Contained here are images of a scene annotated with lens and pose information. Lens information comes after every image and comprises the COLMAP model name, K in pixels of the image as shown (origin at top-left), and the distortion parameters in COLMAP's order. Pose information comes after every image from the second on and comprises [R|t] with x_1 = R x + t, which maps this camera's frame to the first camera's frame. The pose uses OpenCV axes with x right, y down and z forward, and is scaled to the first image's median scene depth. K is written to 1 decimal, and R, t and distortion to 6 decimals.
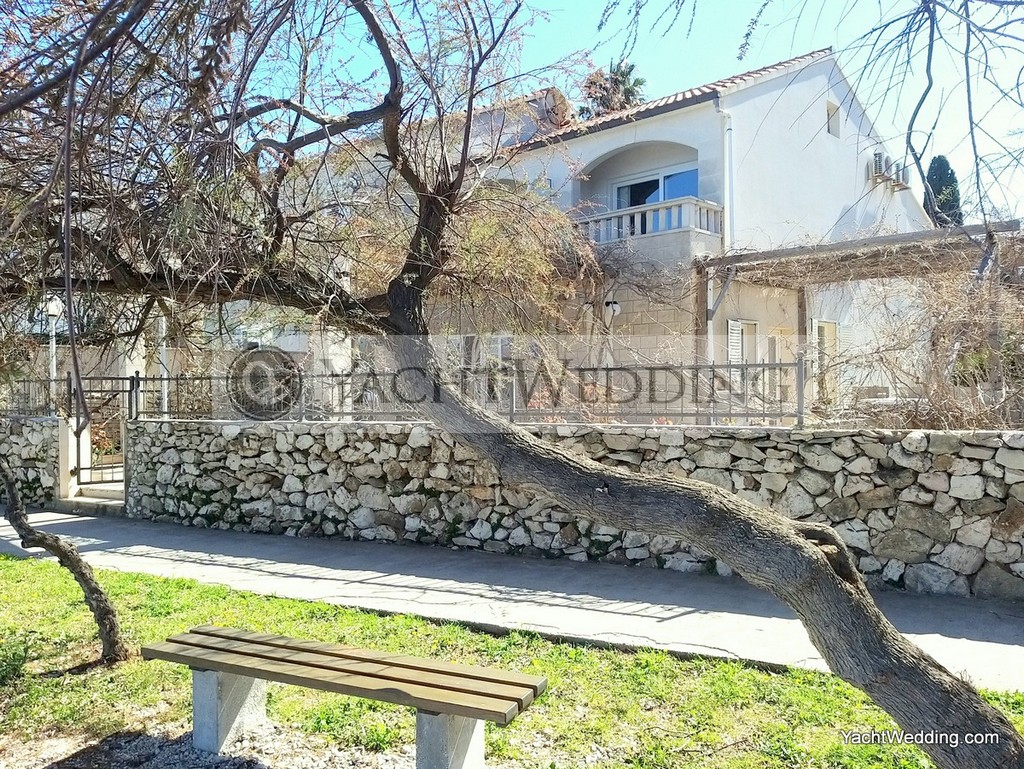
lens RADIAL K [[805.0, 0, 511.0], [0, 805.0, 399.7], [0, 0, 1]] dist [0.094584, -0.151174]
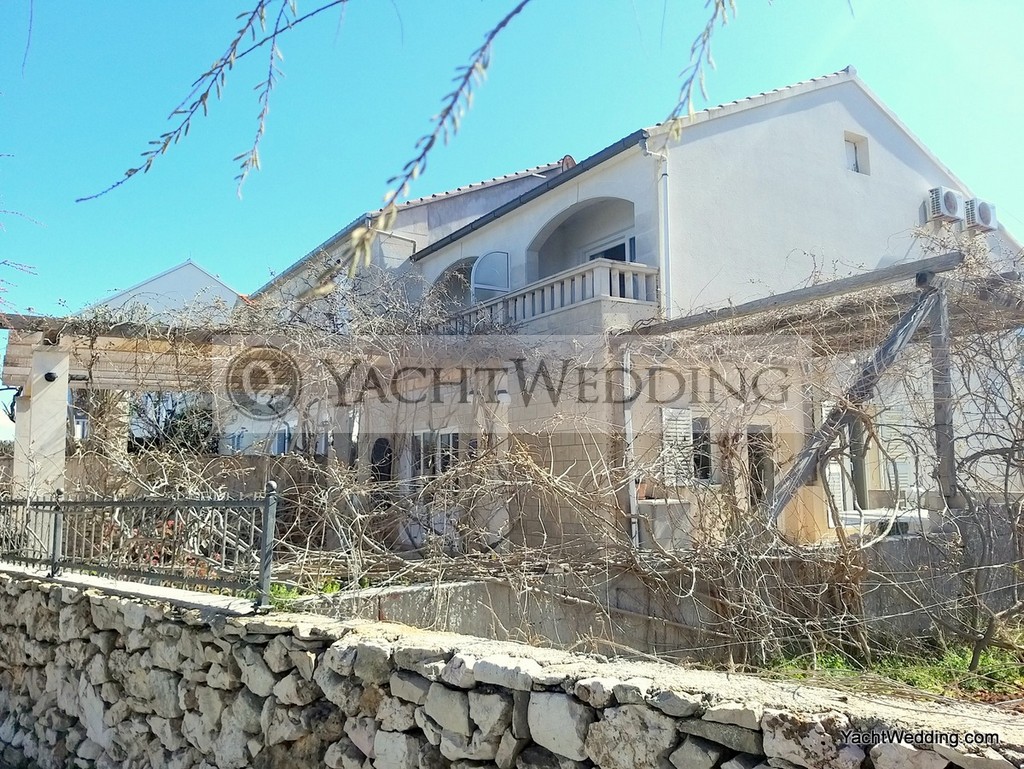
lens RADIAL K [[805.0, 0, 511.0], [0, 805.0, 399.7], [0, 0, 1]] dist [0.094584, -0.151174]
pose [[0.969663, -0.032827, -0.242233, 0.311808], [0.008145, 0.994731, -0.102200, -0.026483], [0.244312, 0.097126, 0.964820, 0.201524]]
